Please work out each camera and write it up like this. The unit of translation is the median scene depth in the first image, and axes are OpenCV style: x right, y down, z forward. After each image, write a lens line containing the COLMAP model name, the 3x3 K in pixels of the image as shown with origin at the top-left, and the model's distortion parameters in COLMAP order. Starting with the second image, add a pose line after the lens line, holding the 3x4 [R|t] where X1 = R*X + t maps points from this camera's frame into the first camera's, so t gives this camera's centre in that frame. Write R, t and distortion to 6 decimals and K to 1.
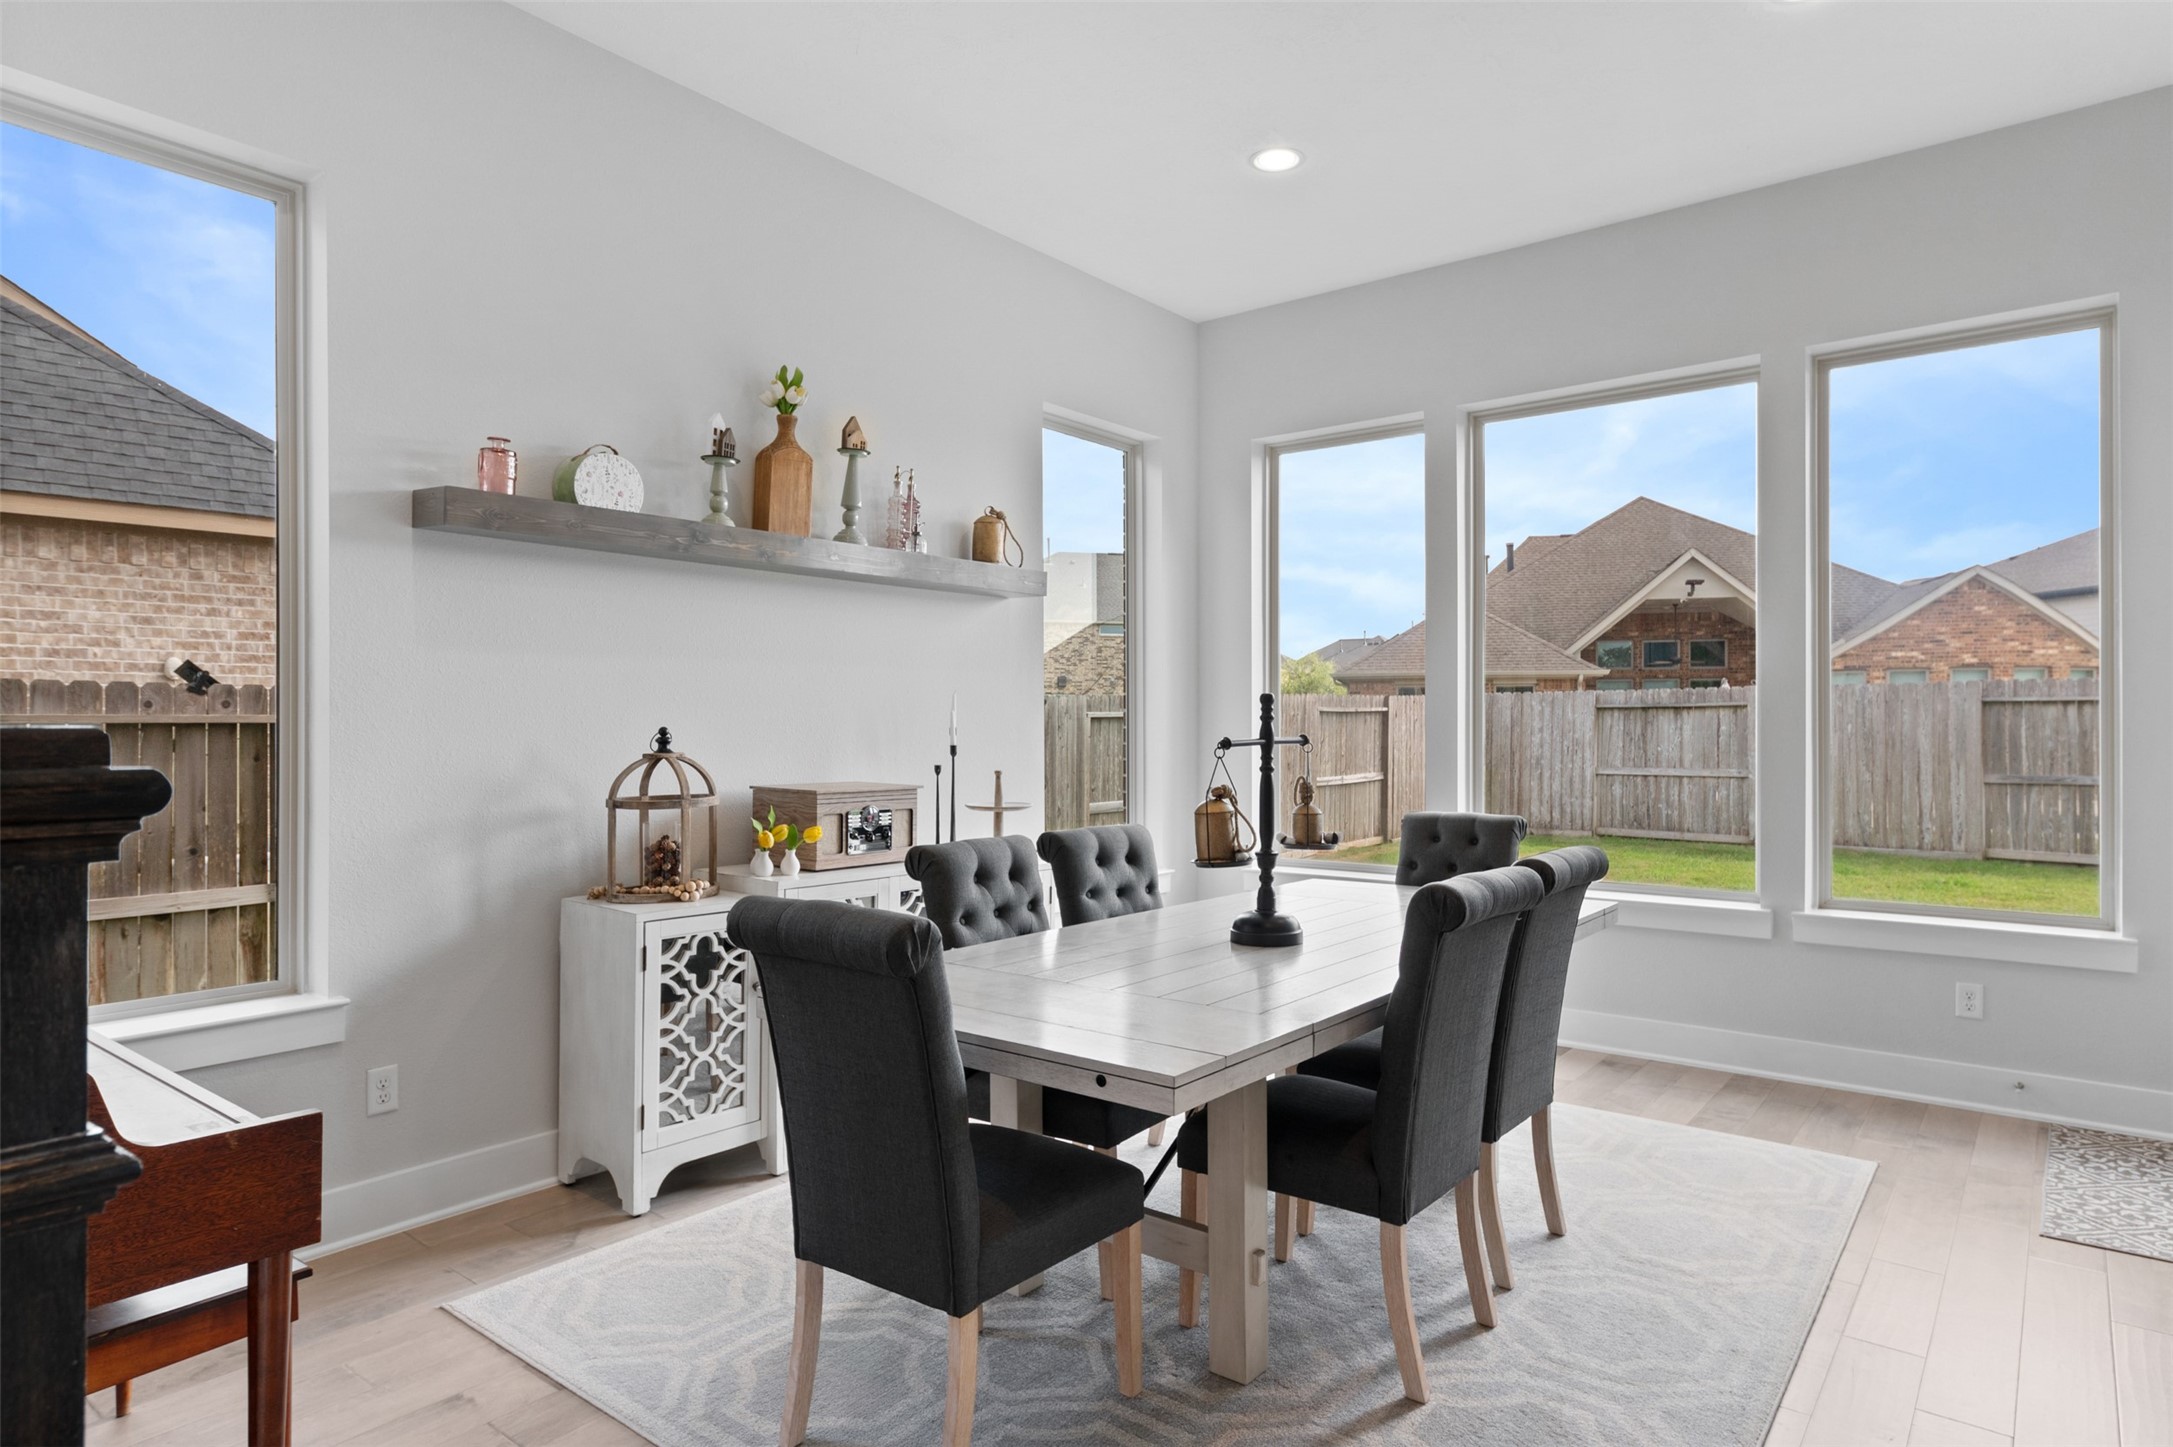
lens RADIAL K [[1237.7, 0, 1088.9], [0, 1237.7, 718.7], [0, 0, 1]] dist [0.000979, 0.000082]
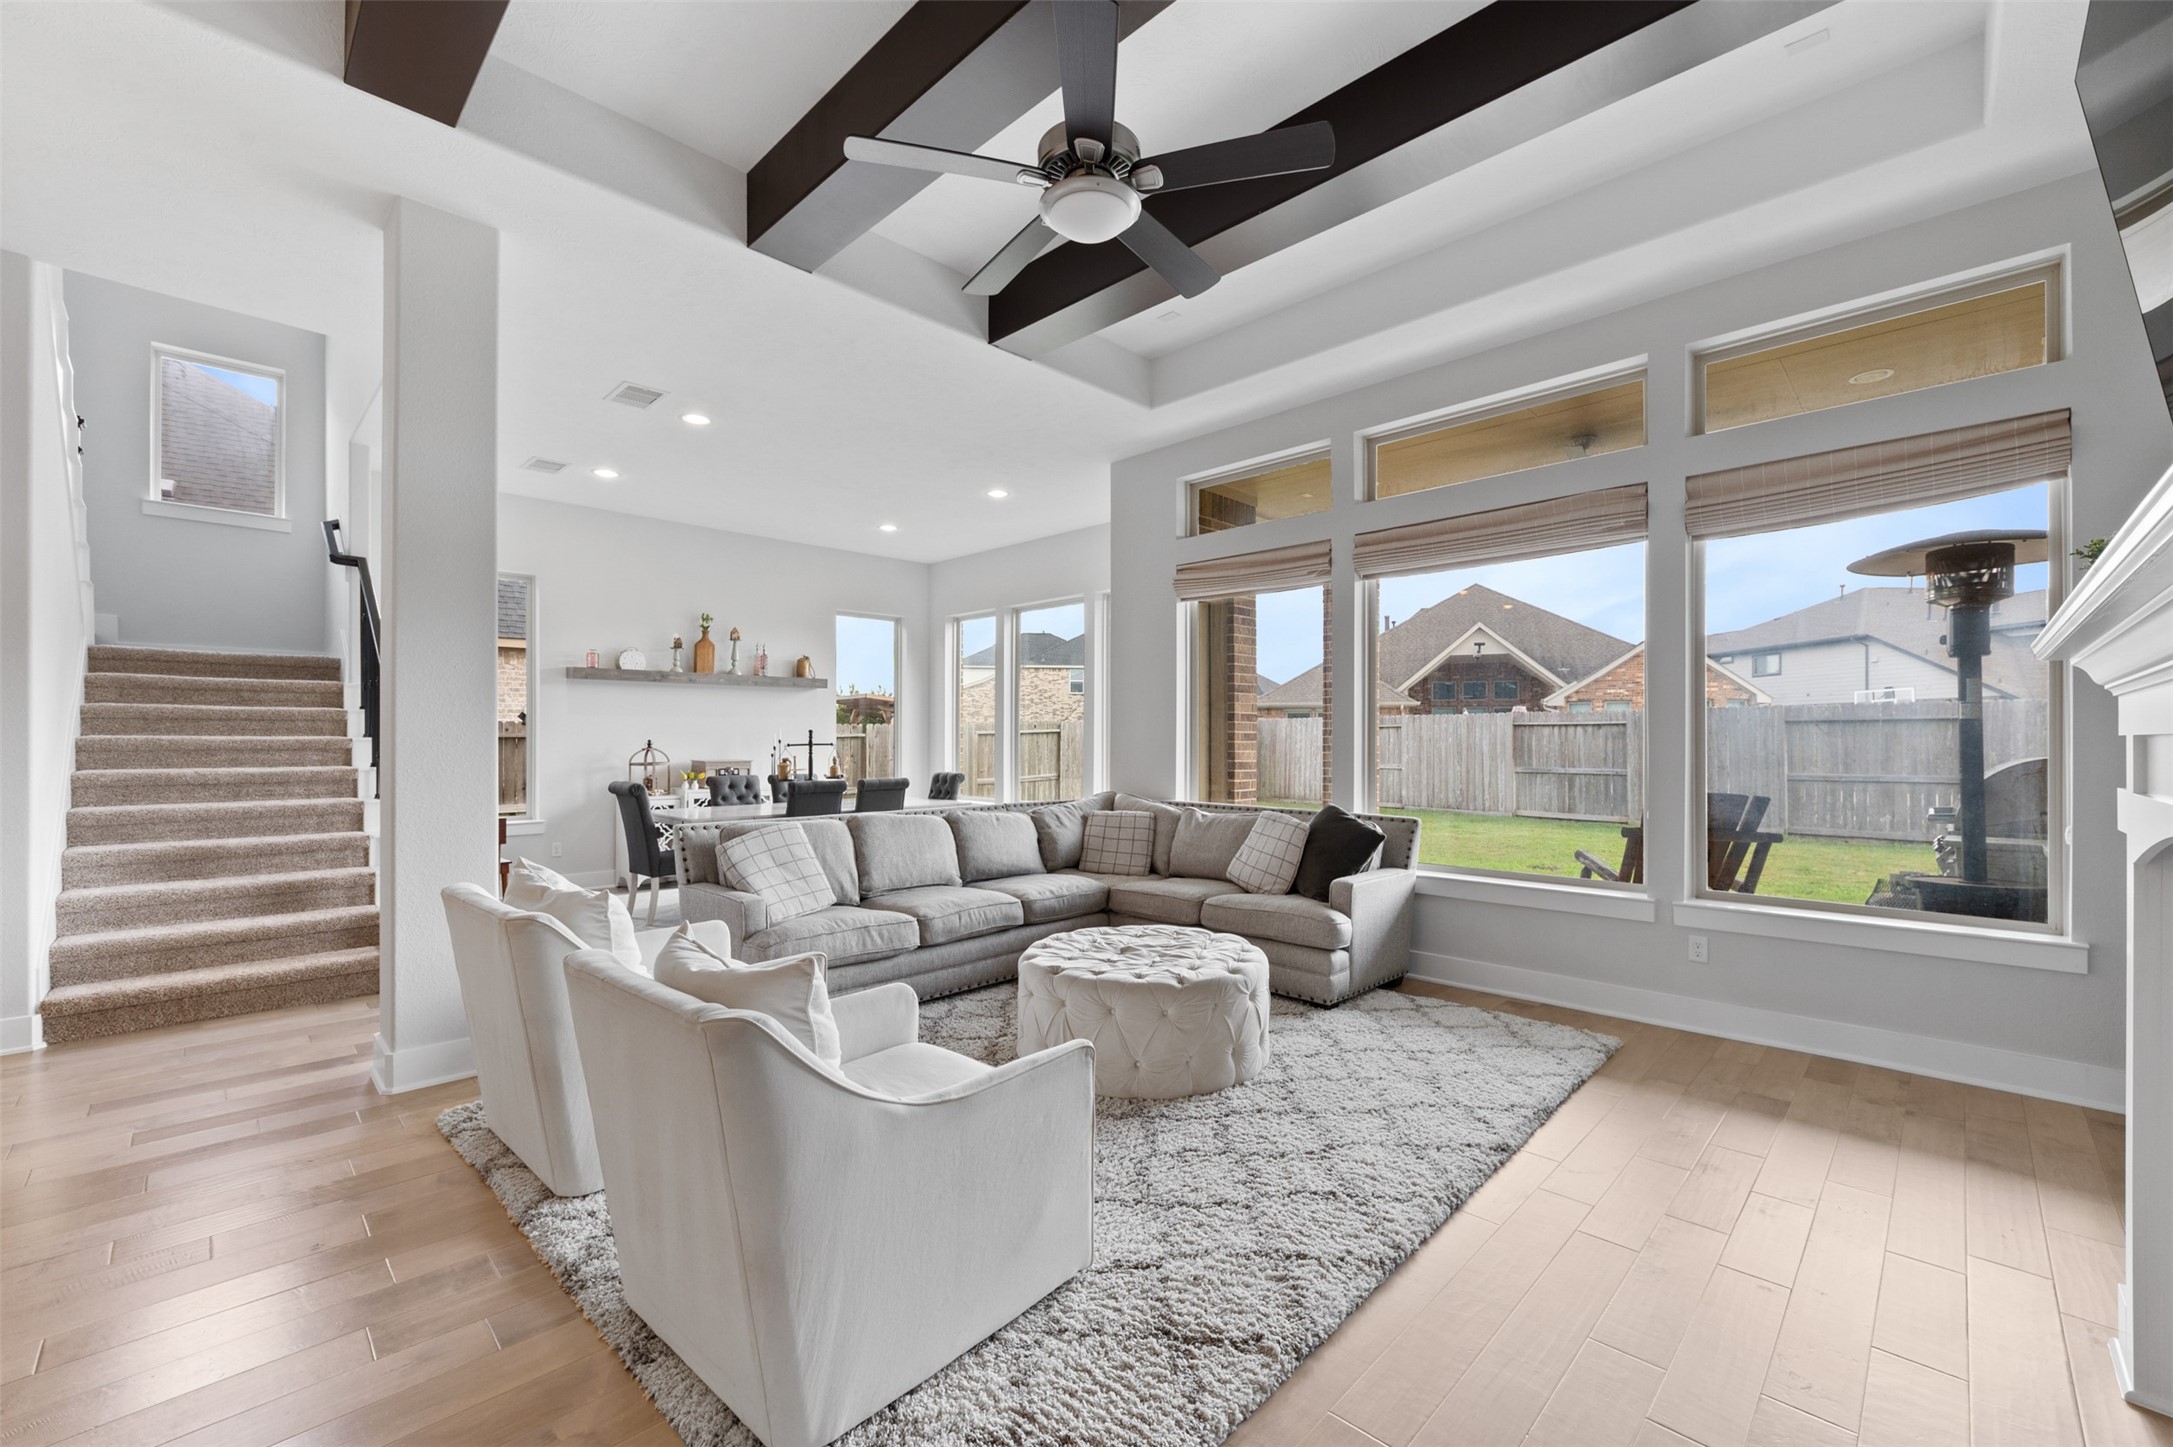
lens RADIAL K [[887.2, 0, 1083.7], [0, 887.2, 735.7], [0, 0, 1]] dist [-0.001892, -0.000013]
pose [[0.993837, 0.000200, -0.110855, 0.272671], [0.000187, 0.999994, 0.003475, -0.002856], [0.110855, -0.003474, 0.993831, -0.300391]]
